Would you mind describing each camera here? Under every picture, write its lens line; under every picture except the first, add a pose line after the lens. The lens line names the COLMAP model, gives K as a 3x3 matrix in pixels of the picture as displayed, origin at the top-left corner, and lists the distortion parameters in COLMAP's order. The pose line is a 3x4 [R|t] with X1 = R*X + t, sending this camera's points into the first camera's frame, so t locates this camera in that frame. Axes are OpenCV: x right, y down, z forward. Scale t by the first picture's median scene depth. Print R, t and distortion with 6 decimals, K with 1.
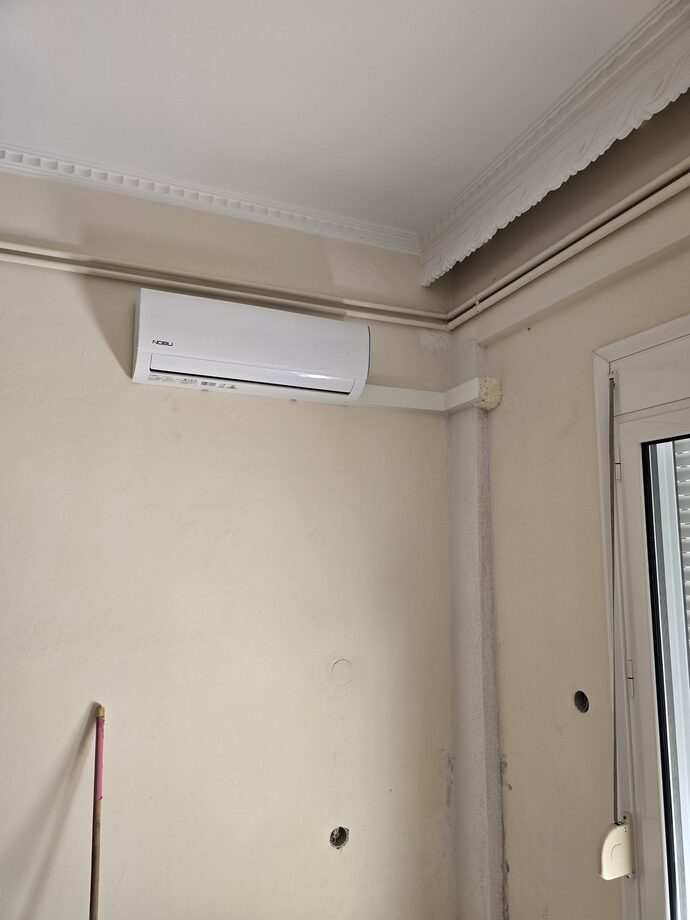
lens RADIAL K [[619.3, 0, 345.2], [0, 619.3, 467.4], [0, 0, 1]] dist [-0.002822, -0.009863]
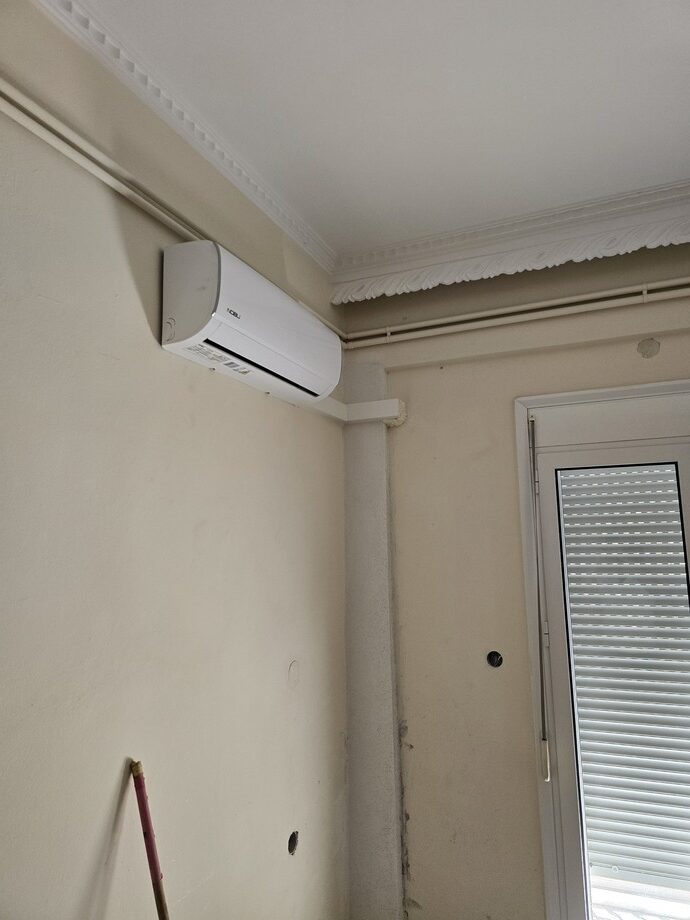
lens RADIAL K [[619.3, 0, 344.5], [0, 619.3, 452.7], [0, 0, 1]] dist [-0.002822, -0.009863]
pose [[0.711429, 0.083598, 0.697768, -0.697375], [-0.067803, 0.996433, -0.050249, 0.022679], [-0.699480, -0.011563, 0.714559, 0.245456]]
